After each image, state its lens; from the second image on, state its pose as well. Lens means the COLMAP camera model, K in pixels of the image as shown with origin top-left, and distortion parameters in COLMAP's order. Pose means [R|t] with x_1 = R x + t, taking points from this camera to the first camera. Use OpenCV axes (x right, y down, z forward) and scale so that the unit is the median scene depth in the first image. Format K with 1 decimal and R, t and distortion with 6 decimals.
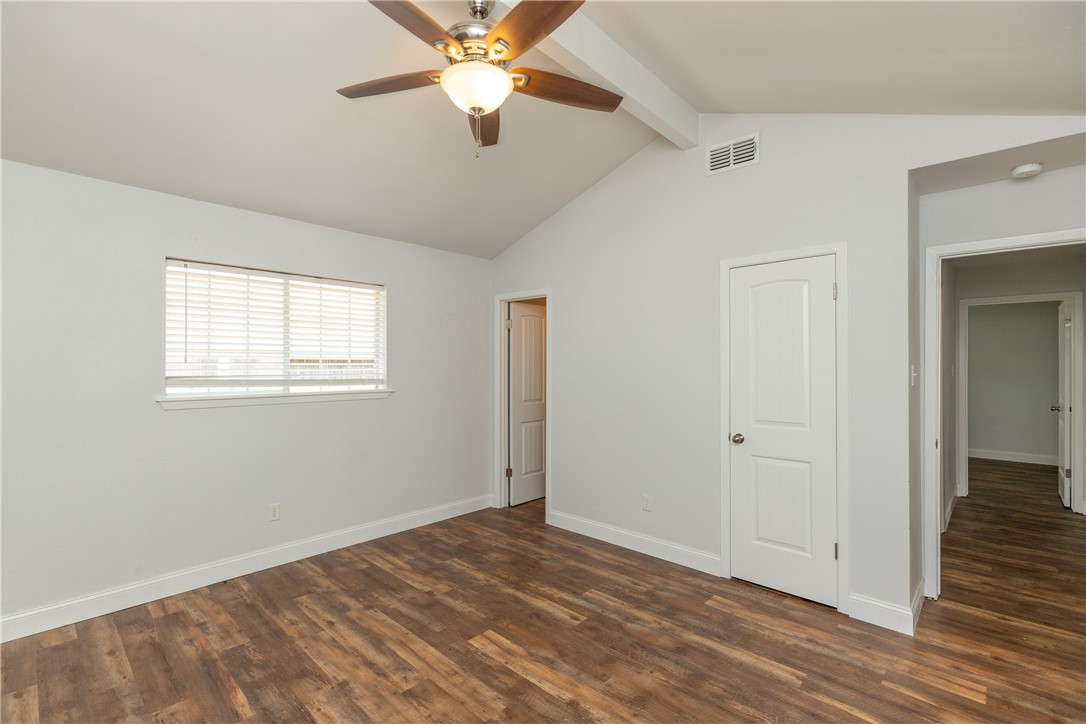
lens RADIAL K [[486.0, 0, 533.7], [0, 486.0, 364.7], [0, 0, 1]] dist [0.011672, 0.000062]
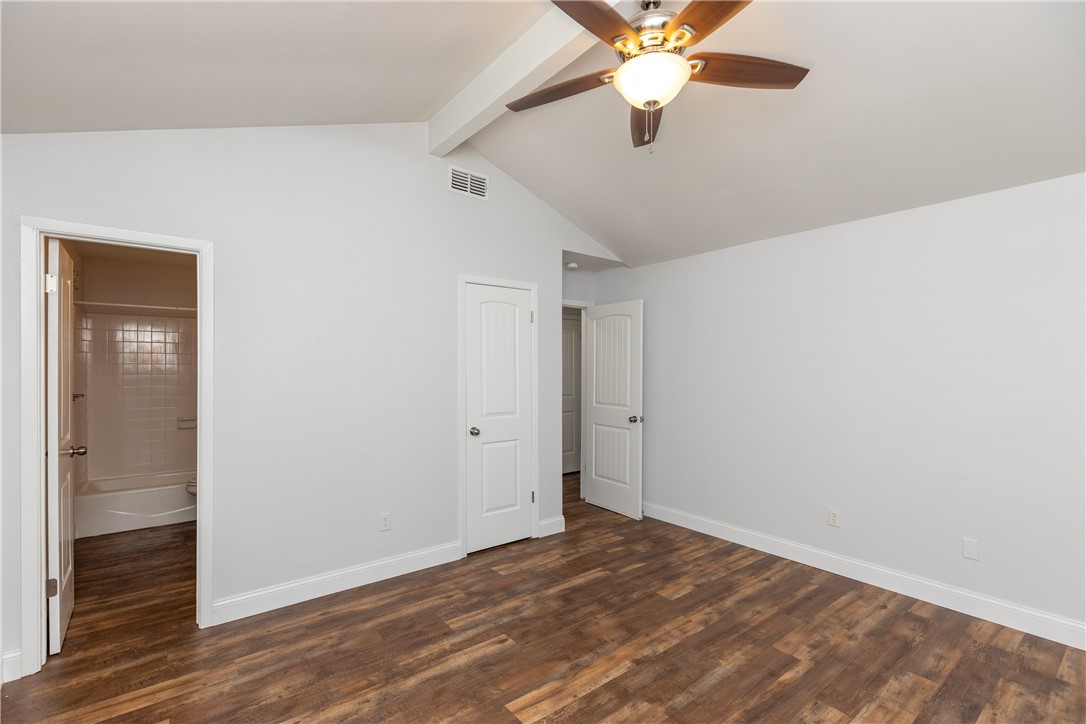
lens RADIAL K [[486.0, 0, 534.1], [0, 486.0, 368.5], [0, 0, 1]] dist [0.011672, 0.000062]
pose [[0.157550, -0.000633, 0.987511, -0.774231], [-0.001772, 0.999998, 0.000923, 0.000876], [-0.987509, -0.001895, 0.157549, 0.749748]]
